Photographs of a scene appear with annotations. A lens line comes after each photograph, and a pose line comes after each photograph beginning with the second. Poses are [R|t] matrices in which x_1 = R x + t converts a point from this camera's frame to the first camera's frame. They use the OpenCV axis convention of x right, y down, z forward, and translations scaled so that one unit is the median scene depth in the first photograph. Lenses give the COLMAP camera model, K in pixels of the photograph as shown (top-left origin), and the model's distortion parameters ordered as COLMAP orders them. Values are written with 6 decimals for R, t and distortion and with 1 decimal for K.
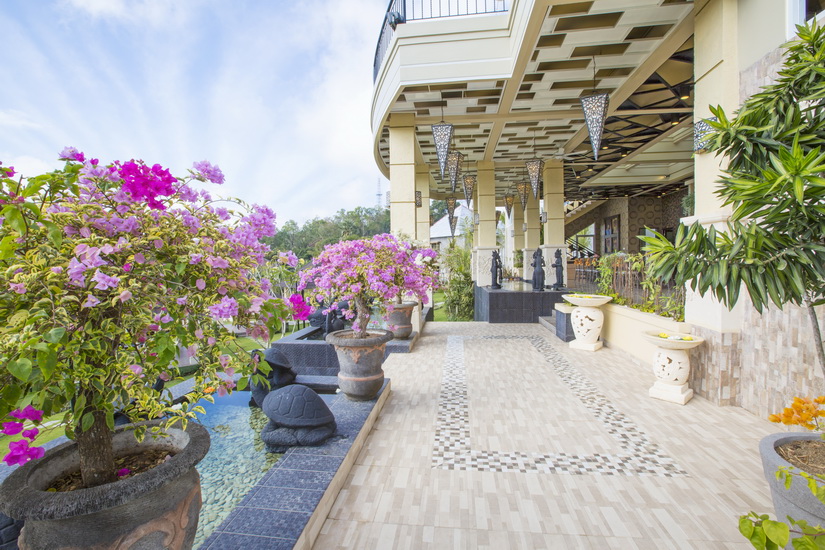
lens RADIAL K [[376.5, 0, 411.1], [0, 376.5, 264.6], [0, 0, 1]] dist [-0.000408, -0.000299]
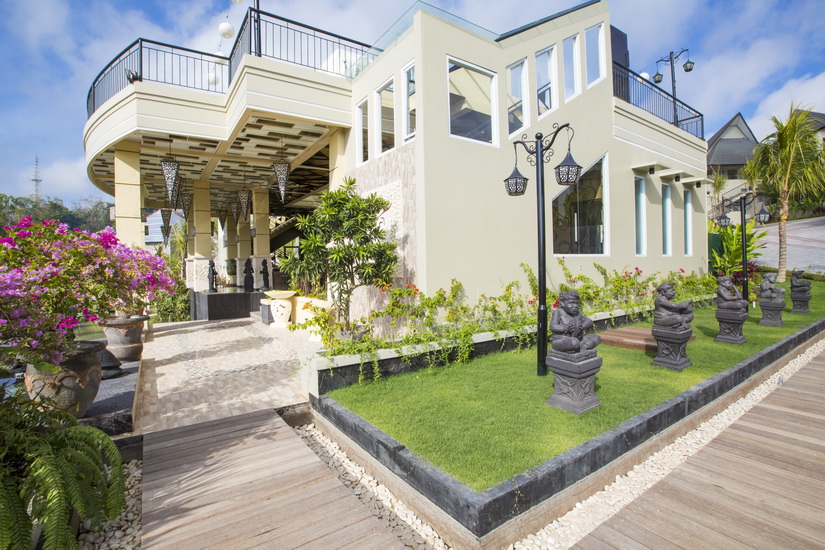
lens RADIAL K [[400.4, 0, 412.5], [0, 400.4, 275.0], [0, 0, 1]] dist [-0.066251, 0.000469]
pose [[0.759697, -0.015404, 0.650095, -0.120339], [0.013291, 0.999878, 0.008161, 0.009866], [-0.650142, 0.002441, 0.759809, -0.409864]]
